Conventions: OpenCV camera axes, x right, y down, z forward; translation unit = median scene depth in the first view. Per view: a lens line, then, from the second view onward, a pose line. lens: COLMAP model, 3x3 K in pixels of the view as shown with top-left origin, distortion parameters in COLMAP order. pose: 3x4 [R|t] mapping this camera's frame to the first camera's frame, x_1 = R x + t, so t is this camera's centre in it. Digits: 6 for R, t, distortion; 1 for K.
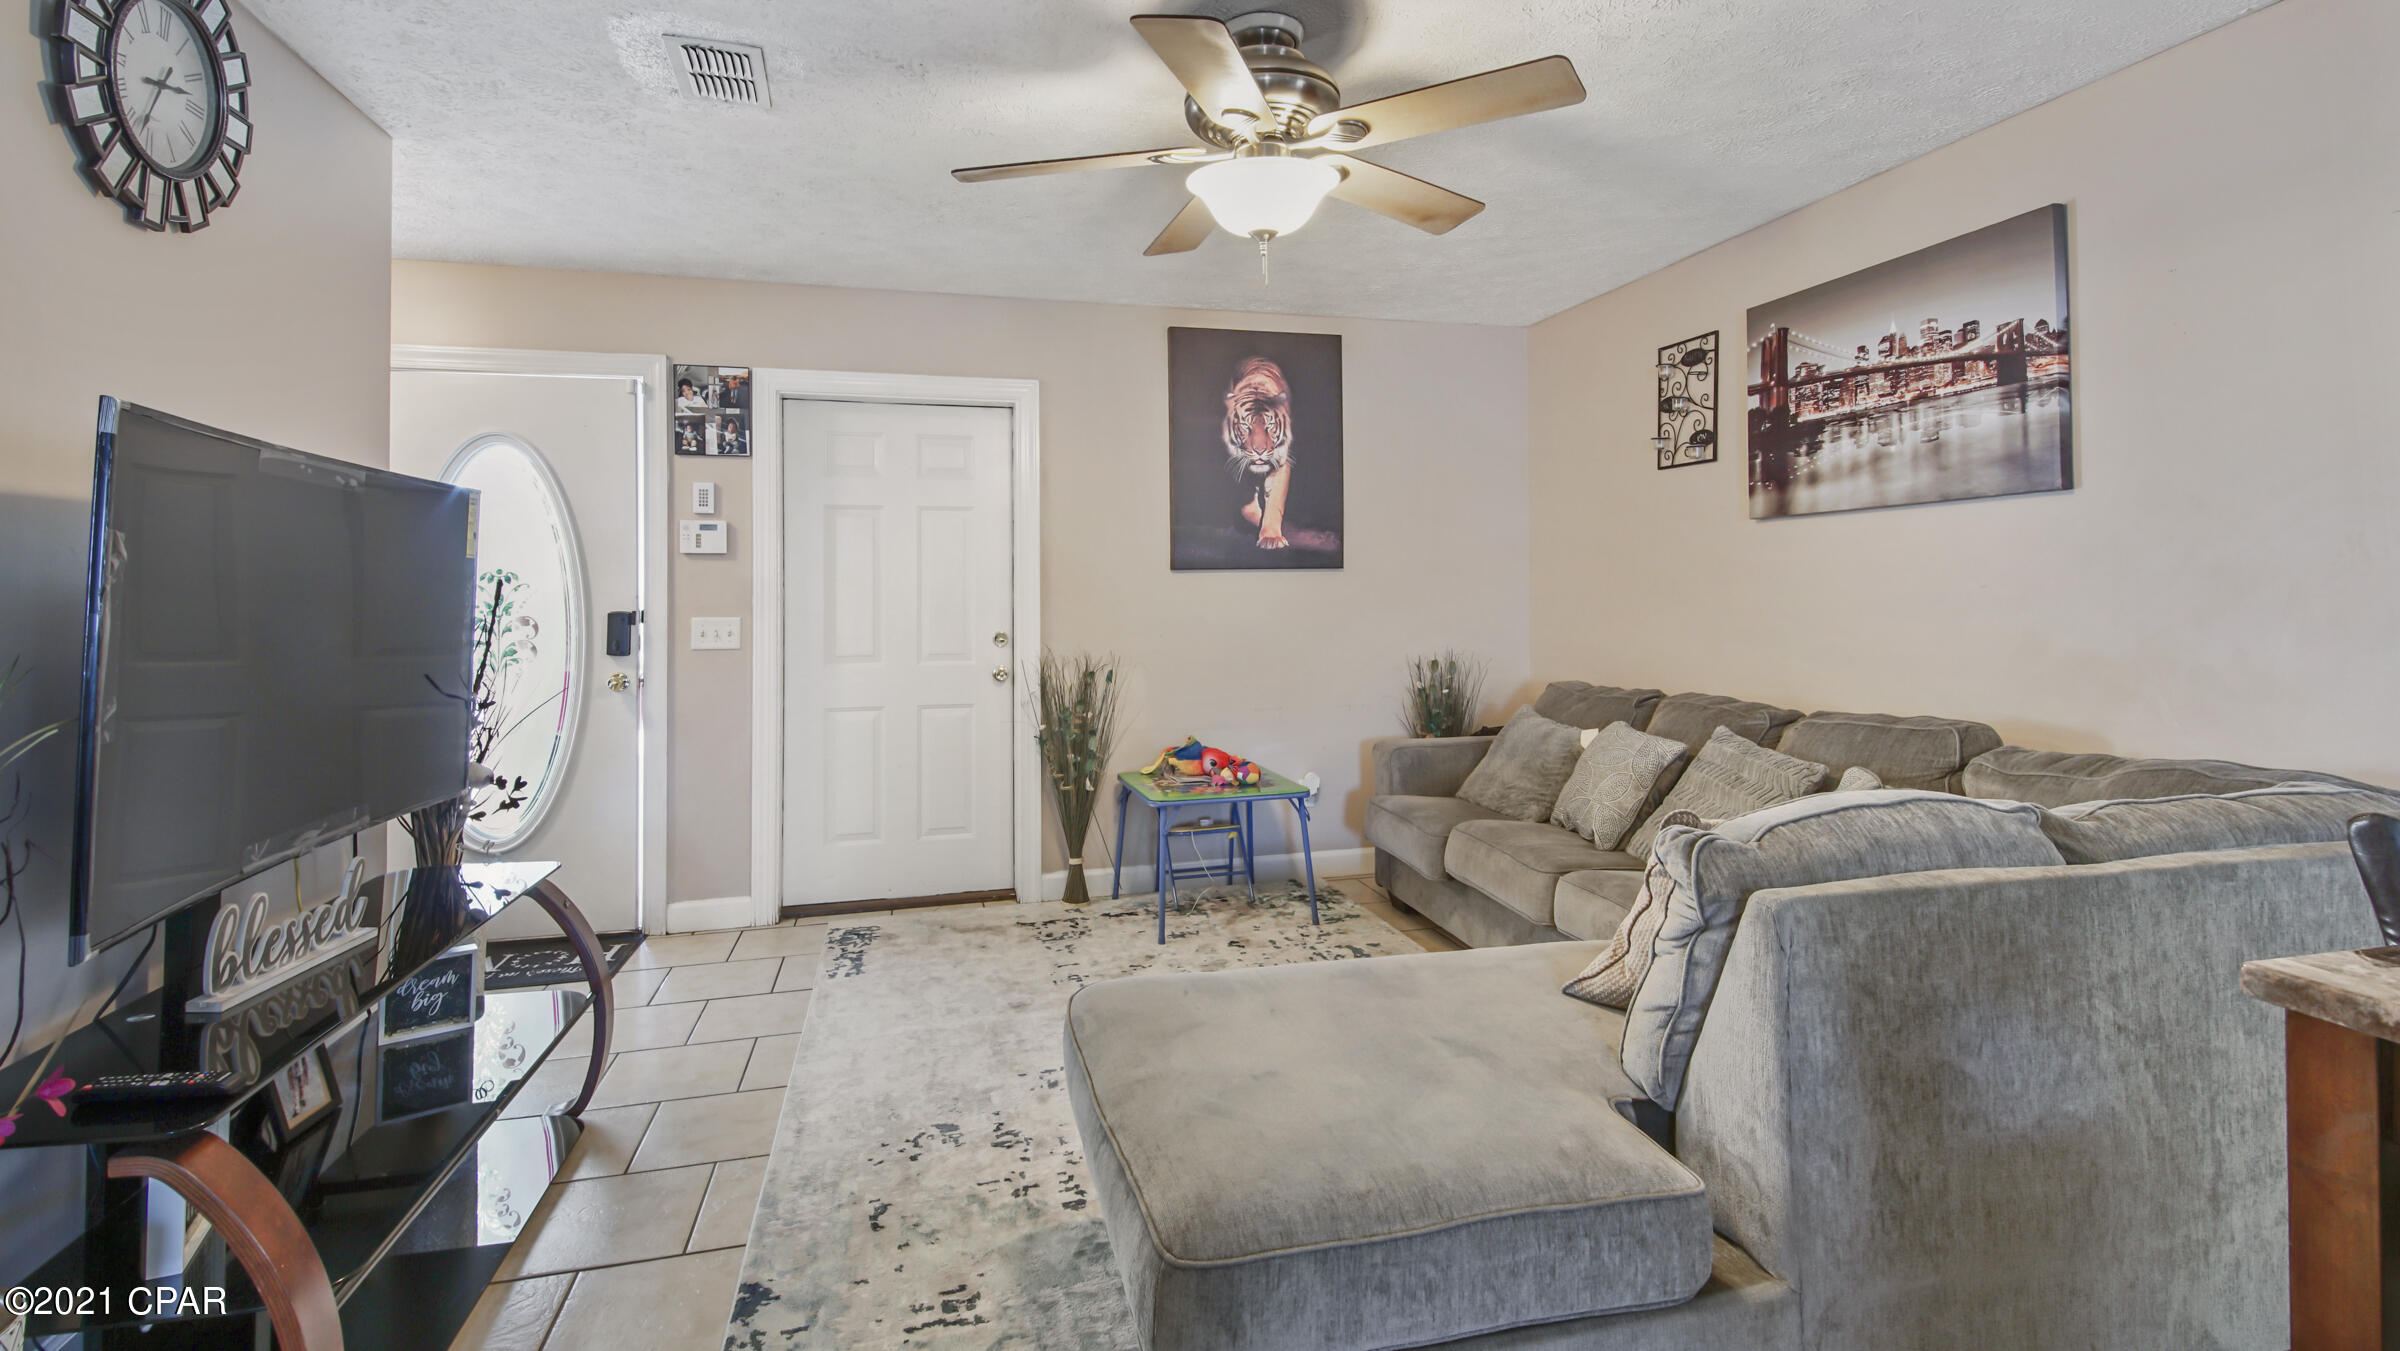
lens RADIAL K [[1140.0, 0, 1253.1], [0, 1140.0, 655.4], [0, 0, 1]] dist [0.039239, -0.023644]
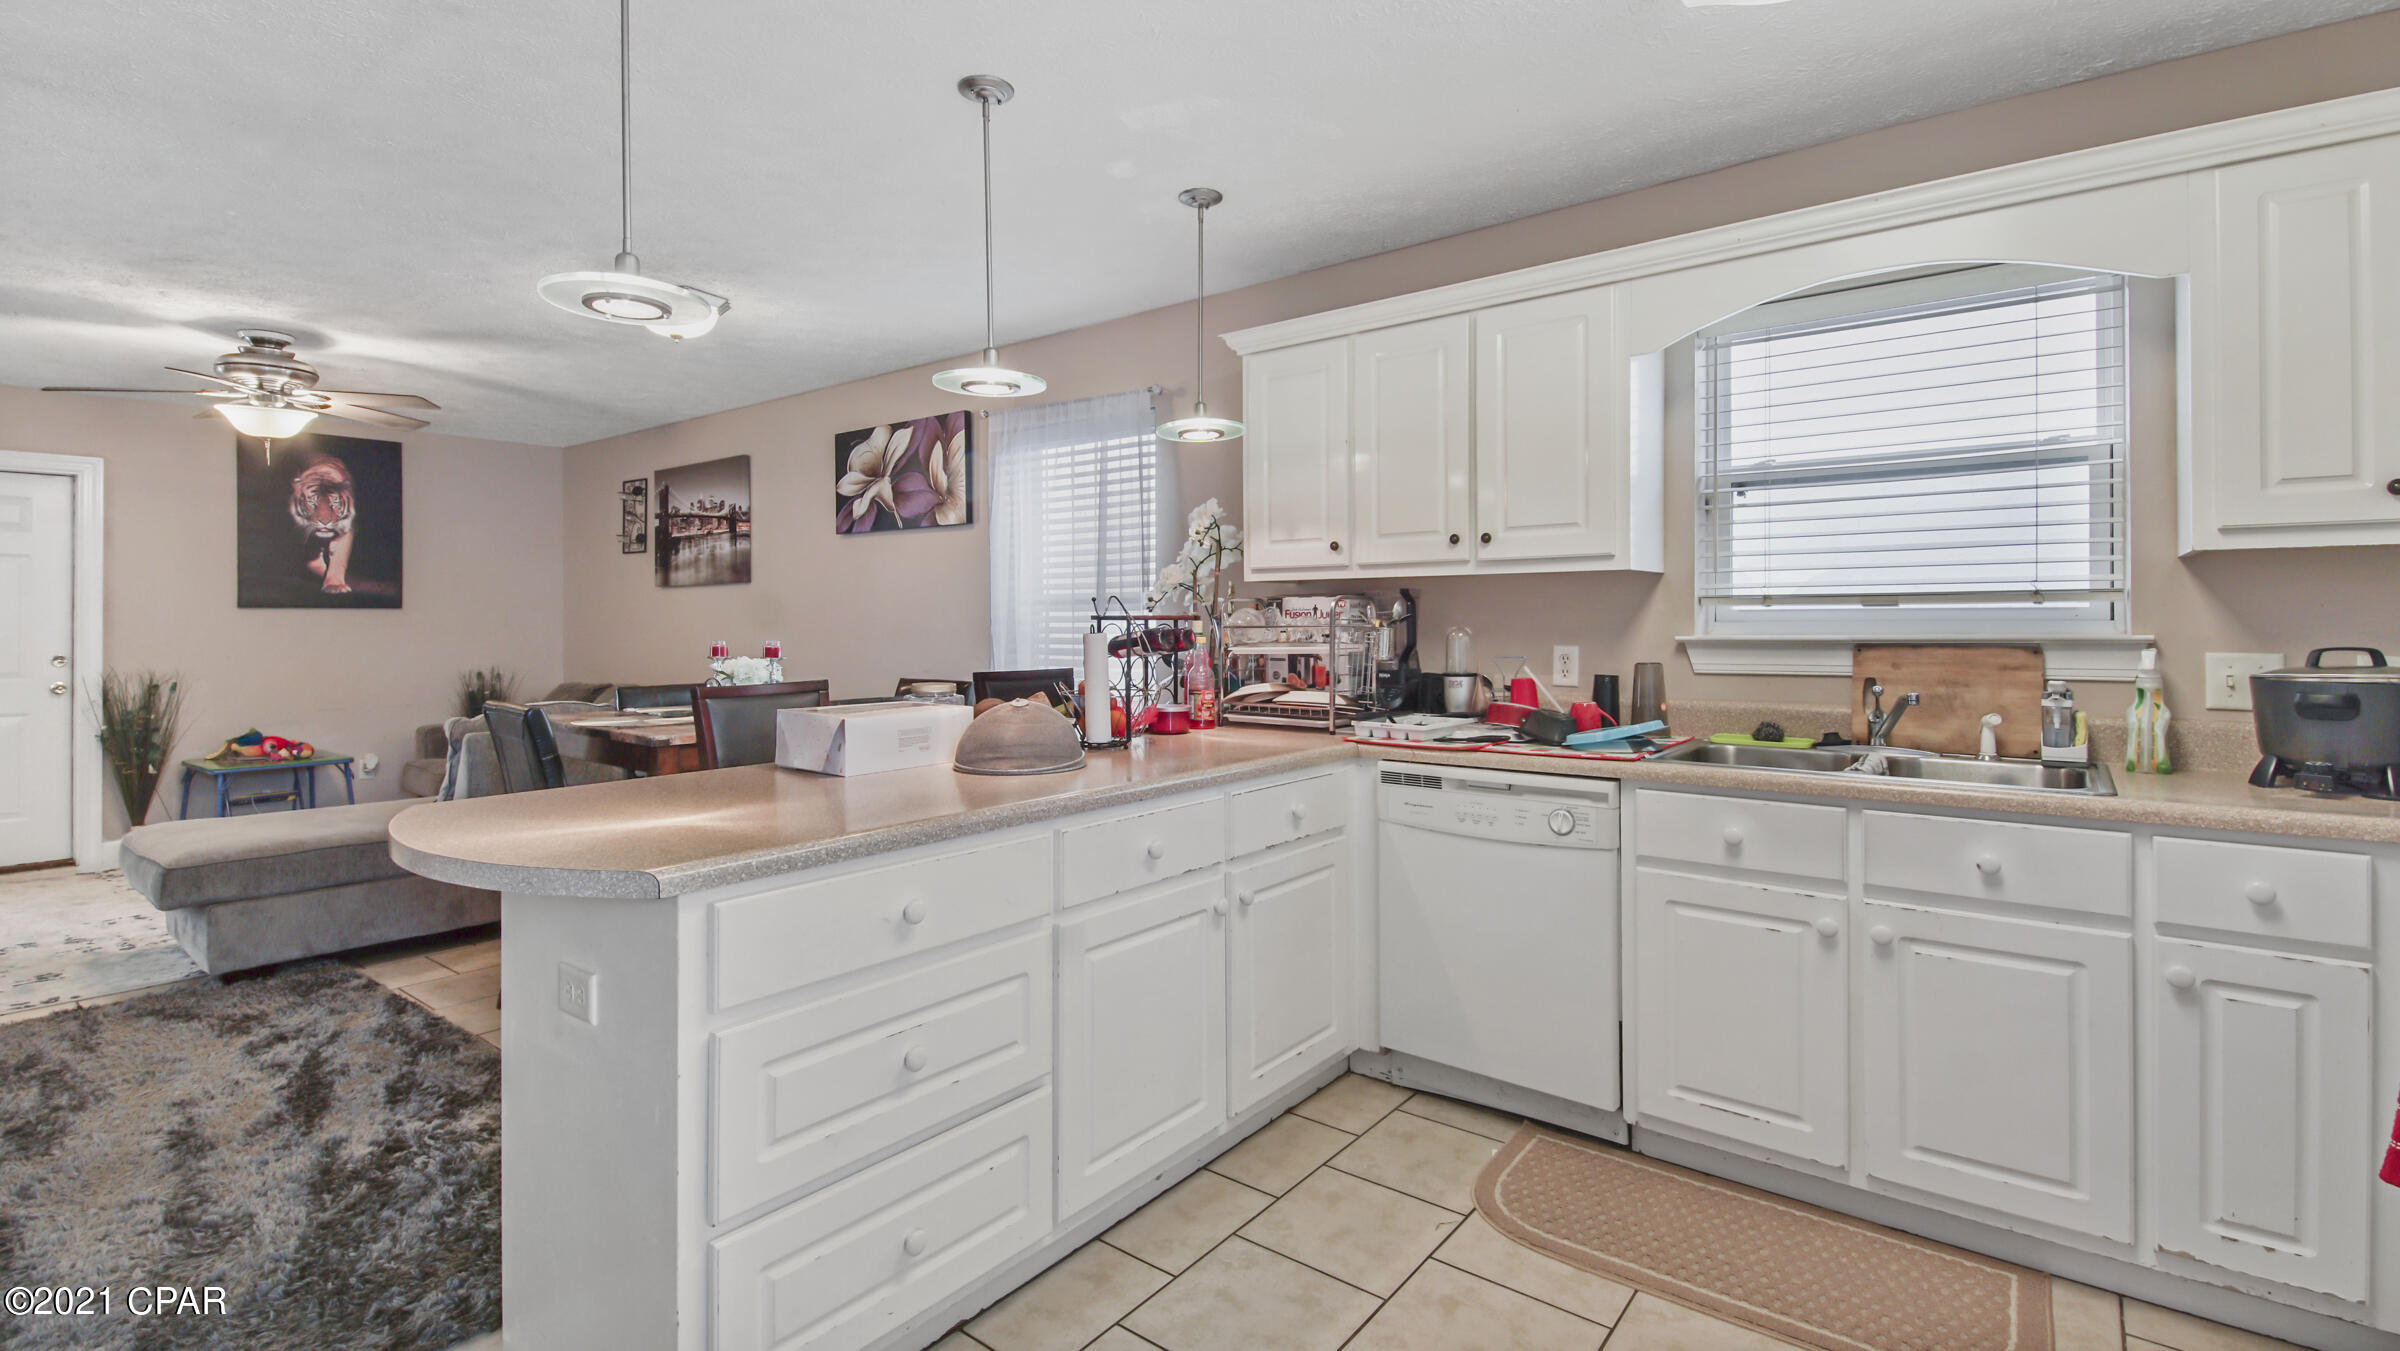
lens RADIAL K [[1077.3, 0, 1189.5], [0, 1077.3, 639.9], [0, 0, 1]] dist [0.044144, -0.027523]
pose [[0.824524, 0.000096, 0.565827, 0.127818], [0.024828, 0.999031, -0.036350, 0.039653], [-0.565282, 0.044020, 0.823722, -0.725072]]
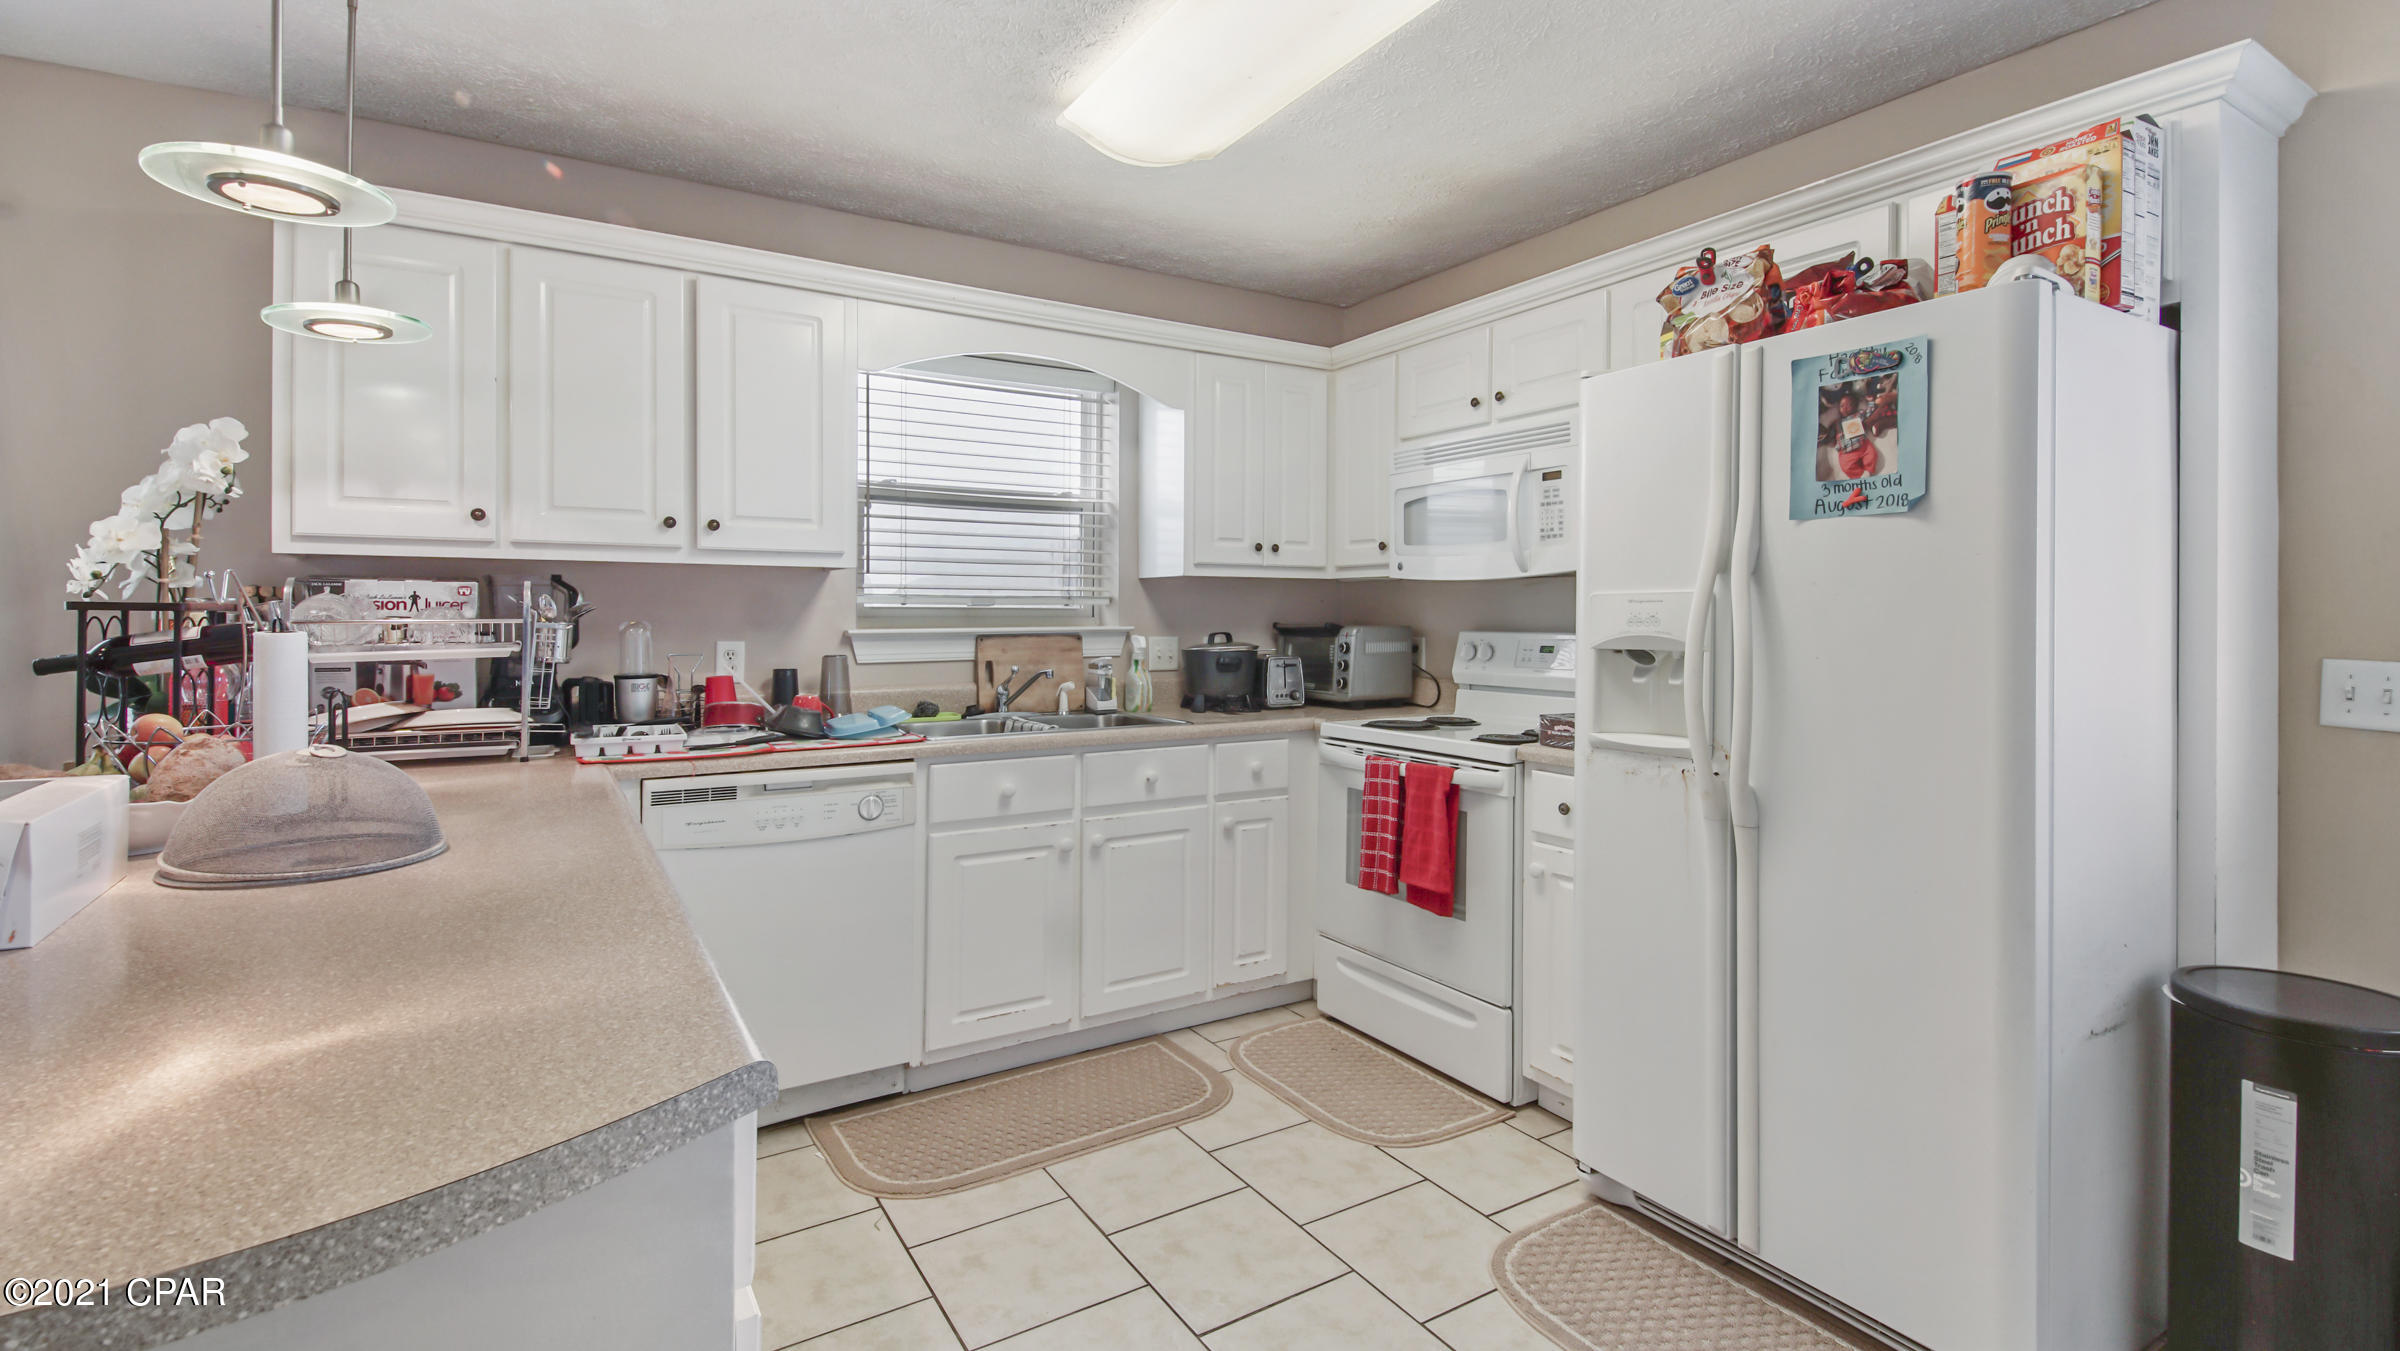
lens RADIAL K [[1005.7, 0, 1316.2], [0, 1005.7, 626.4], [0, 0, 1]] dist [0.001226, 0.000290]
pose [[-0.268615, 0.003568, 0.963241, 0.003749], [0.056768, 0.998314, 0.012133, 0.026256], [-0.961573, 0.057940, -0.268364, -0.433831]]
